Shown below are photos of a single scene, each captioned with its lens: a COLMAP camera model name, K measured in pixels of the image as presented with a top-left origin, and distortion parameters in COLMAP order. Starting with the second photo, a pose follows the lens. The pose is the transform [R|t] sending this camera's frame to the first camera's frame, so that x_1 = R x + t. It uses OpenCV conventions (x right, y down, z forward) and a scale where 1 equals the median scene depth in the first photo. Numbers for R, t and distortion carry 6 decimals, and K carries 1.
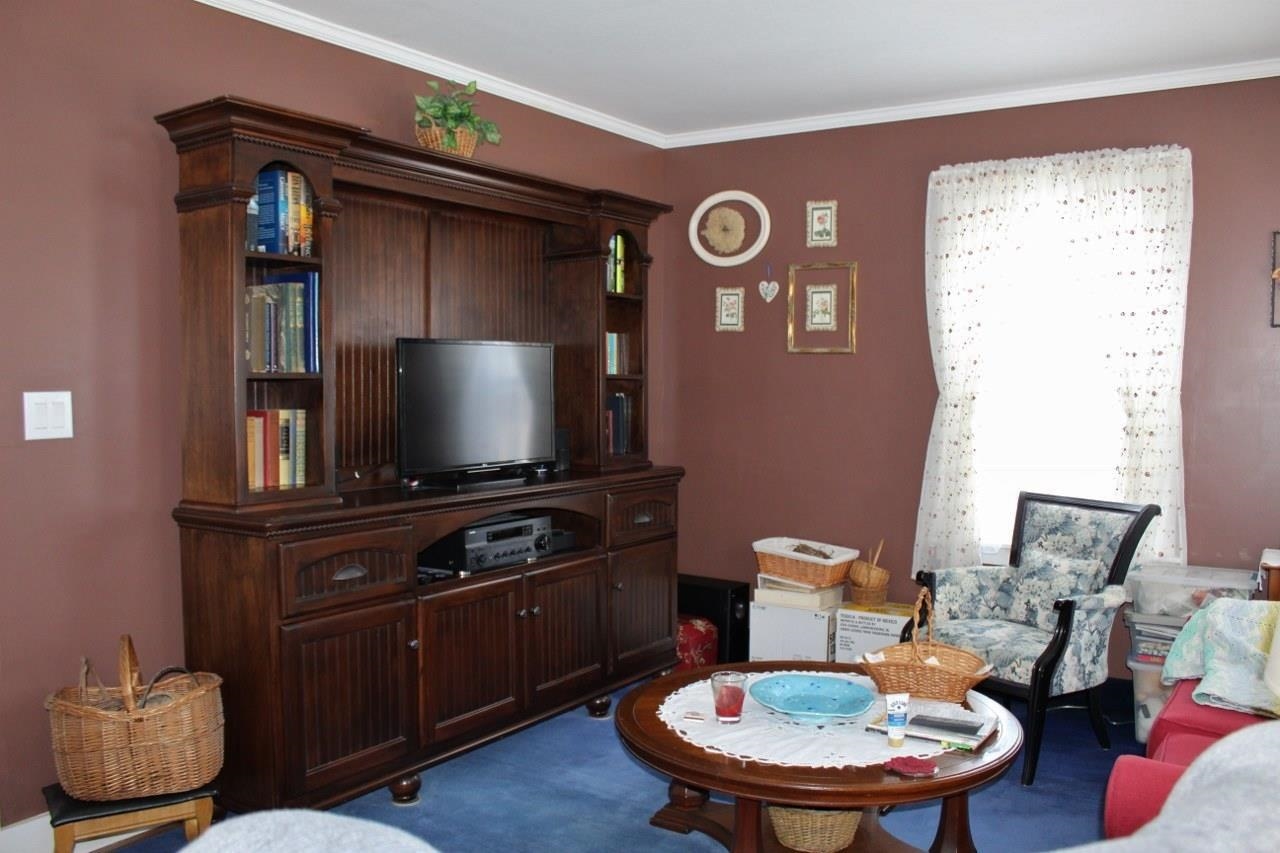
lens RADIAL K [[1070.6, 0, 640.0], [0, 1070.6, 426.5], [0, 0, 1]] dist [-0.171122, 0.153494]
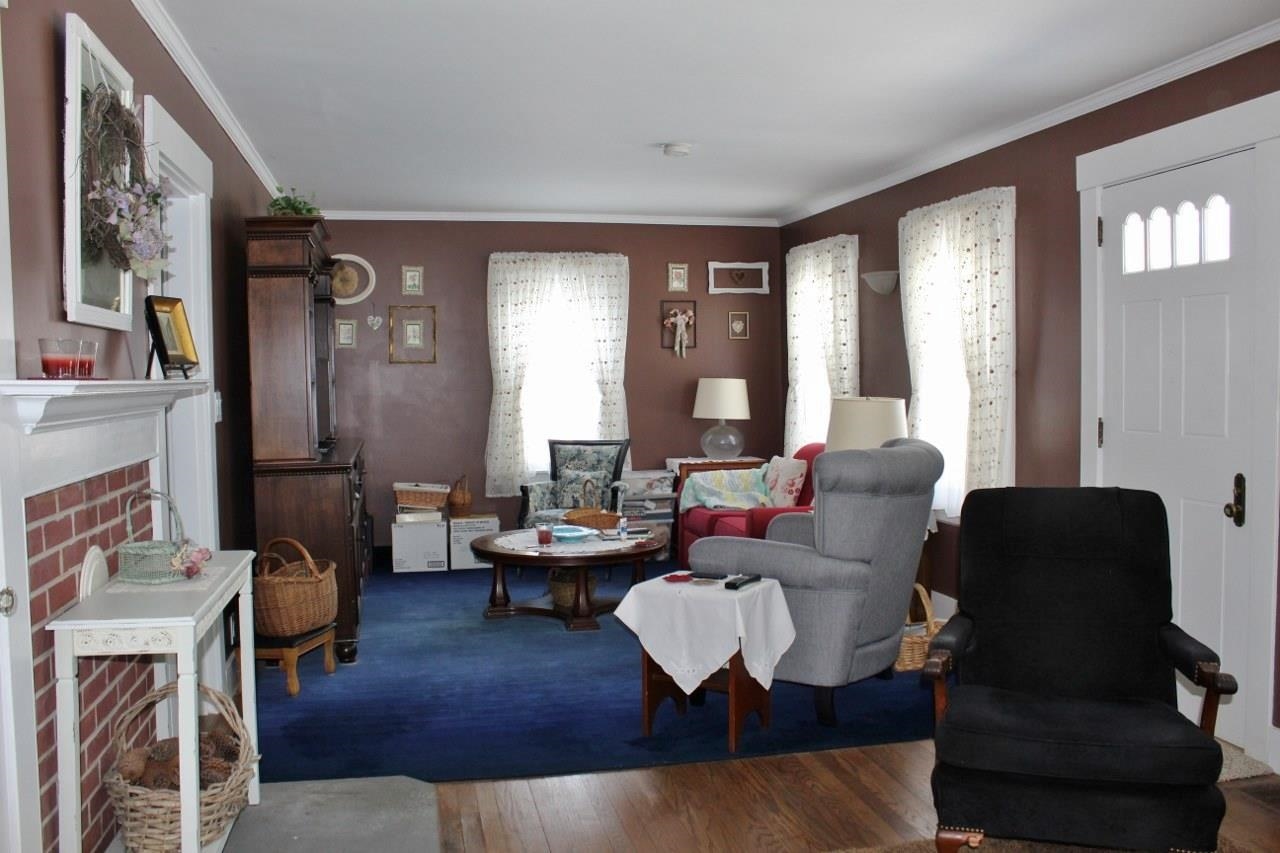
lens RADIAL K [[1070.6, 0, 640.0], [0, 1070.6, 426.5], [0, 0, 1]] dist [-0.171122, 0.153494]
pose [[0.691869, -0.047421, 0.720464, -0.852902], [0.047421, 0.998671, 0.020194, 0.010405], [-0.720464, 0.020194, 0.693198, -0.380135]]
